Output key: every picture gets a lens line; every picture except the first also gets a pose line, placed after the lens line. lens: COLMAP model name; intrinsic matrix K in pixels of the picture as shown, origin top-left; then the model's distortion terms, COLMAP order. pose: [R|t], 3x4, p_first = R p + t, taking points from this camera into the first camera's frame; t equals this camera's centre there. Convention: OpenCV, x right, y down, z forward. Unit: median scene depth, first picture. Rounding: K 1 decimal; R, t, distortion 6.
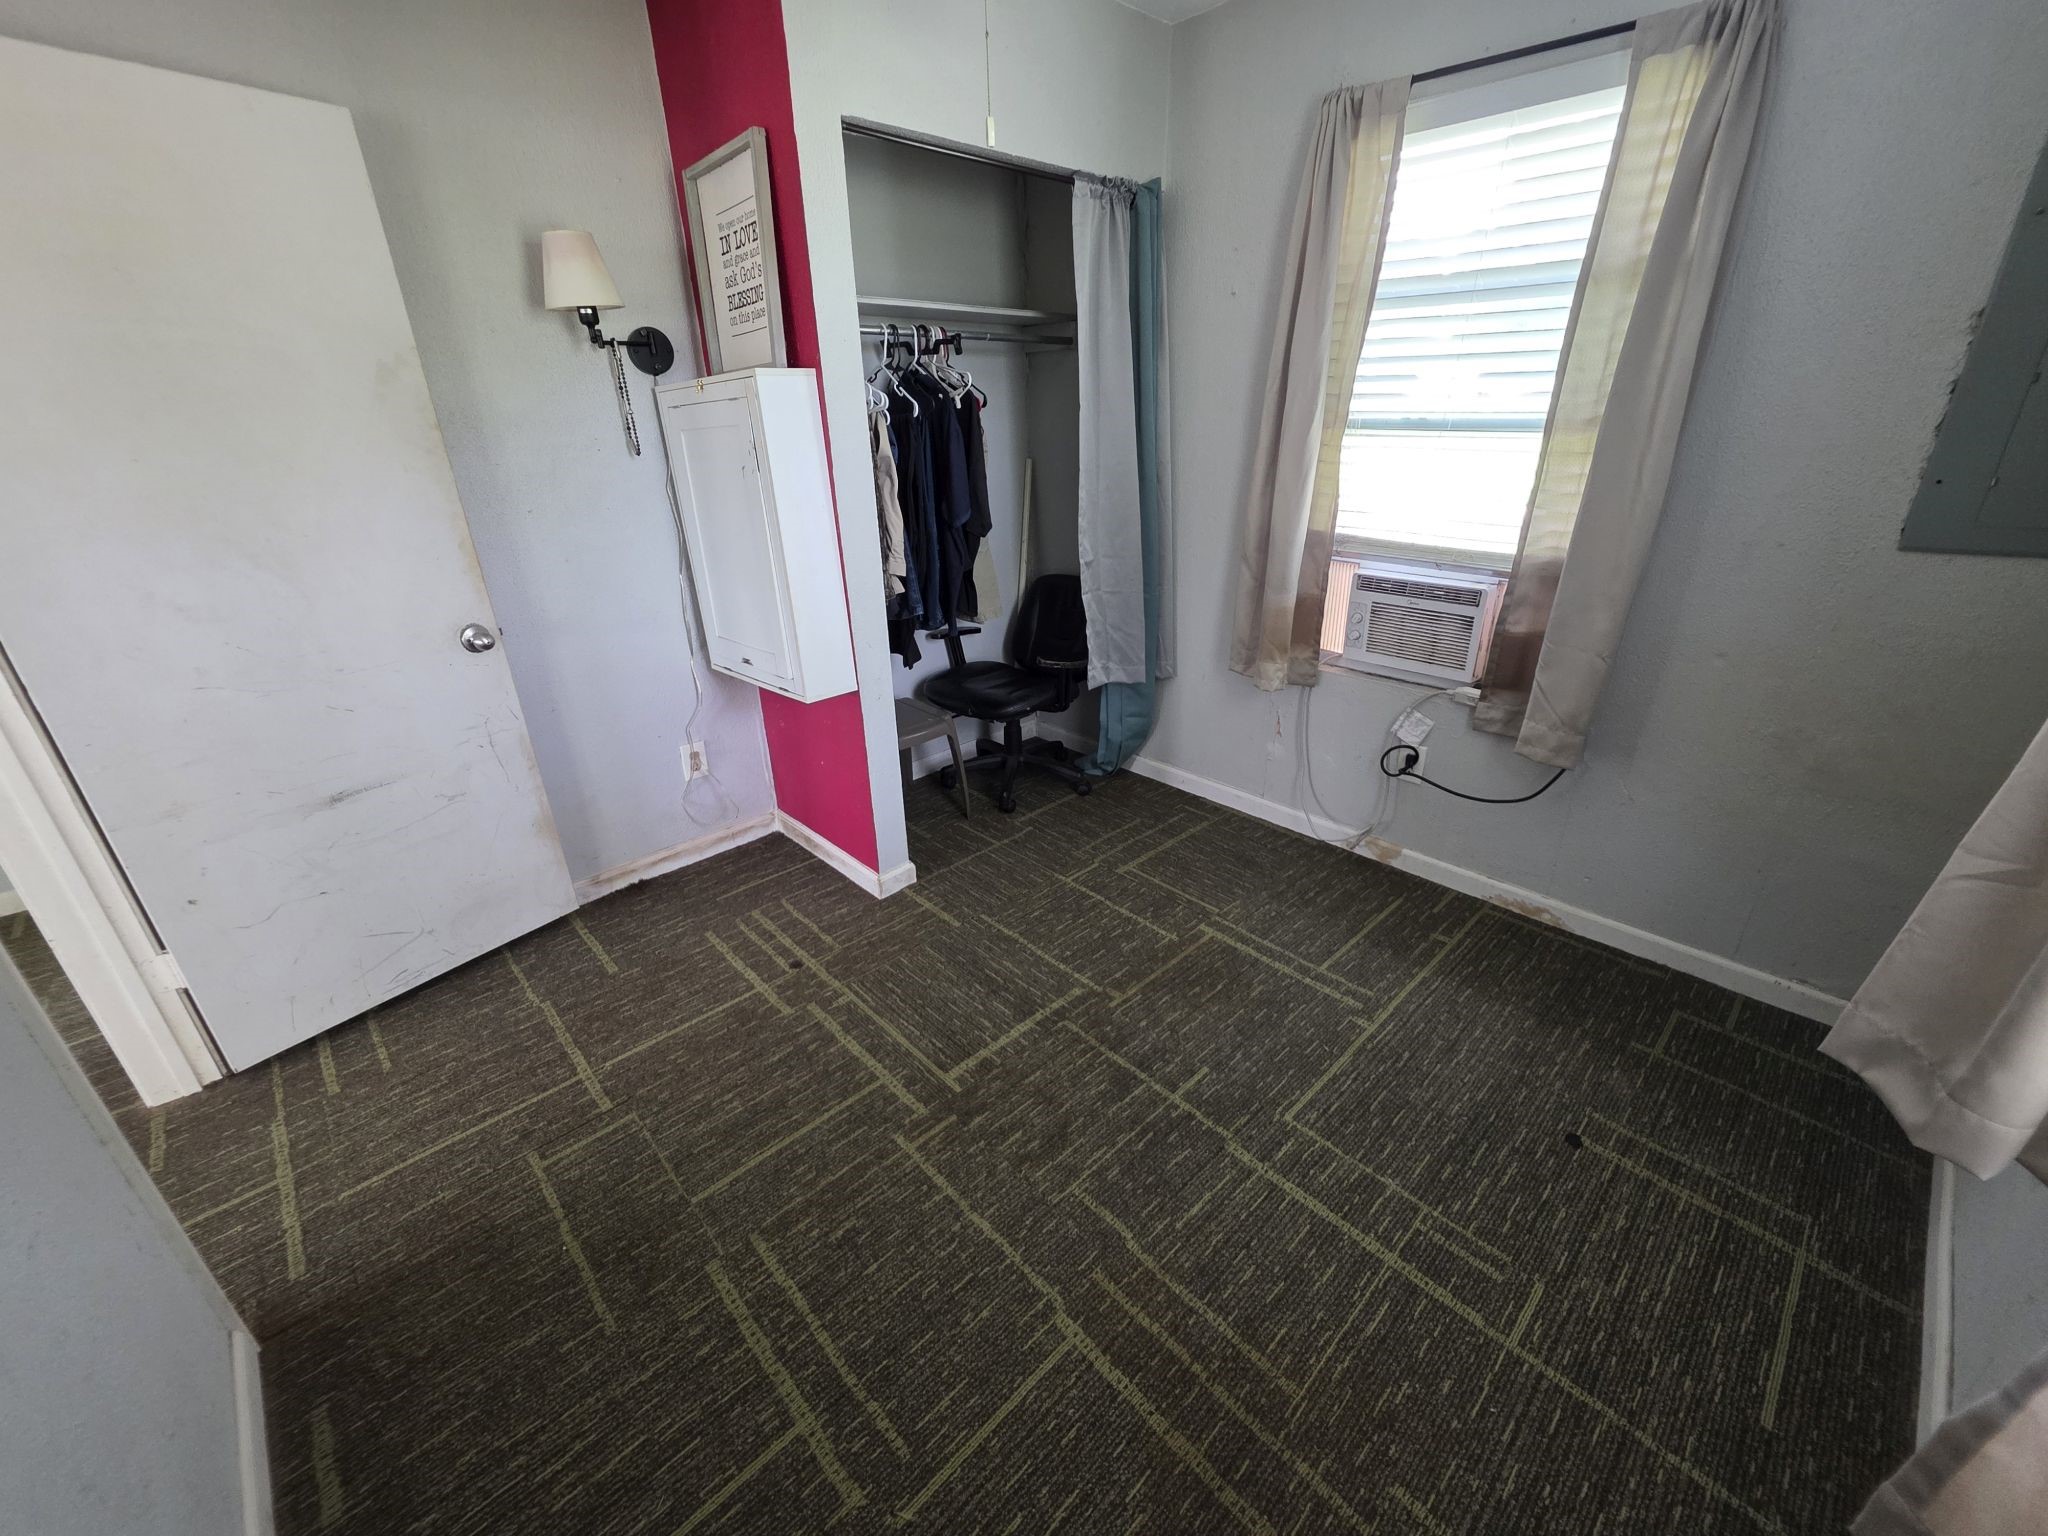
lens RADIAL K [[816.5, 0, 1033.0], [0, 816.5, 767.4], [0, 0, 1]] dist [0.001565, -0.000952]
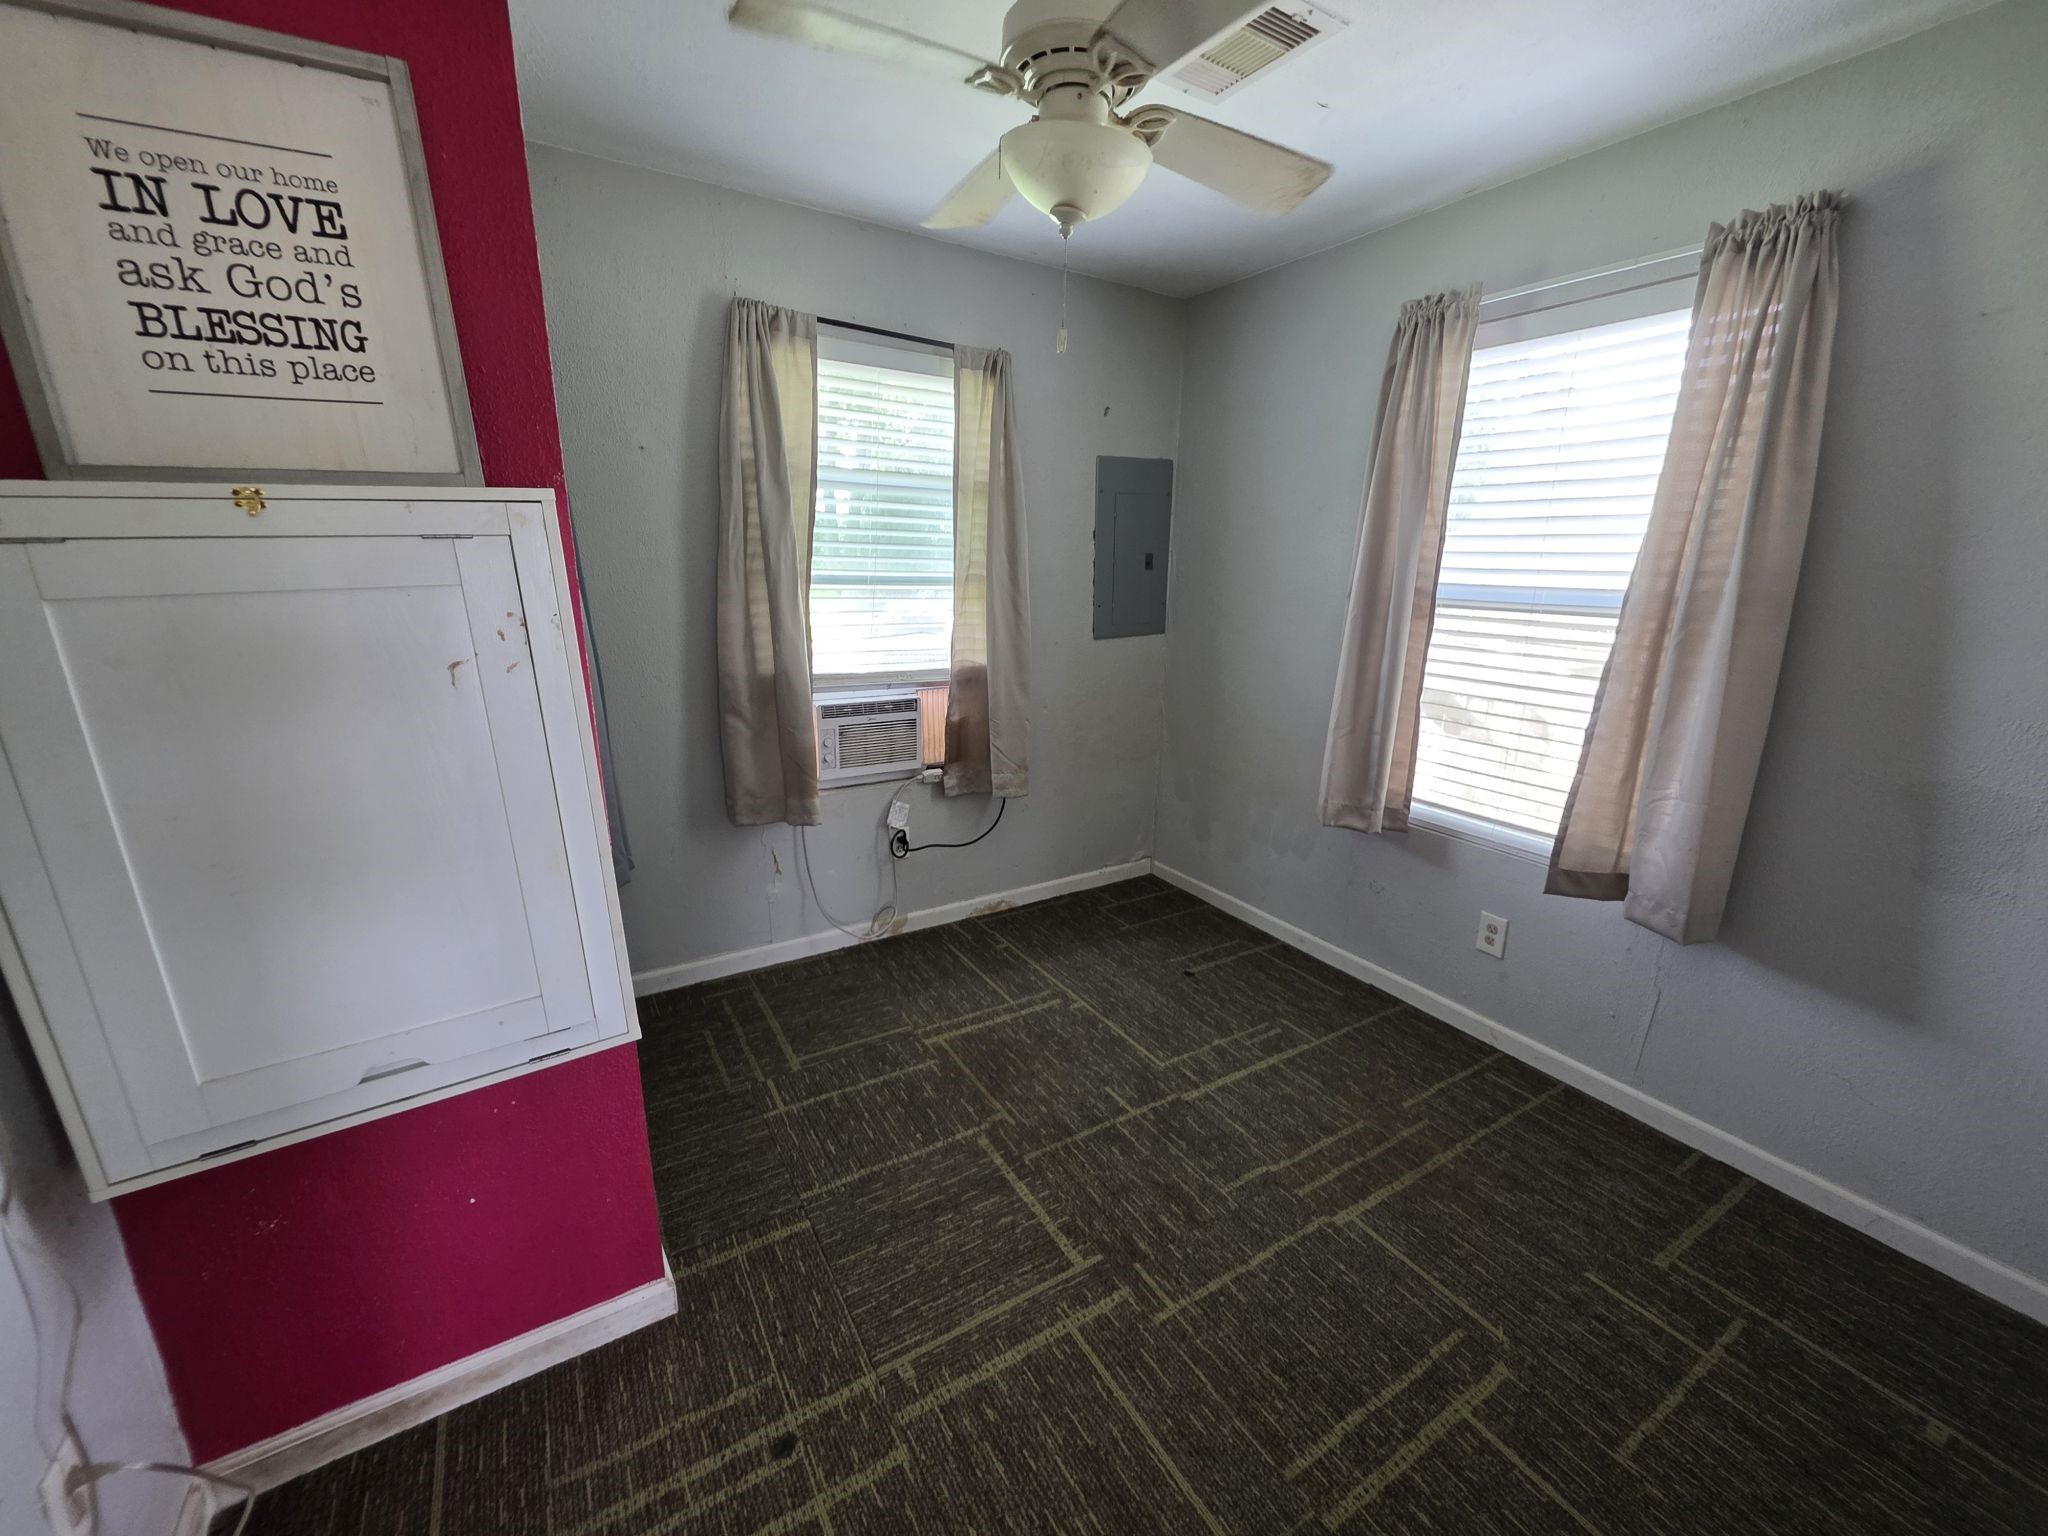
lens RADIAL K [[816.5, 0, 1033.0], [0, 816.5, 767.4], [0, 0, 1]] dist [0.001565, -0.000952]
pose [[0.201286, -0.220849, 0.954311, -0.808975], [0.375604, 0.917183, 0.133033, -0.251592], [-0.904658, 0.331666, 0.267568, 0.585735]]
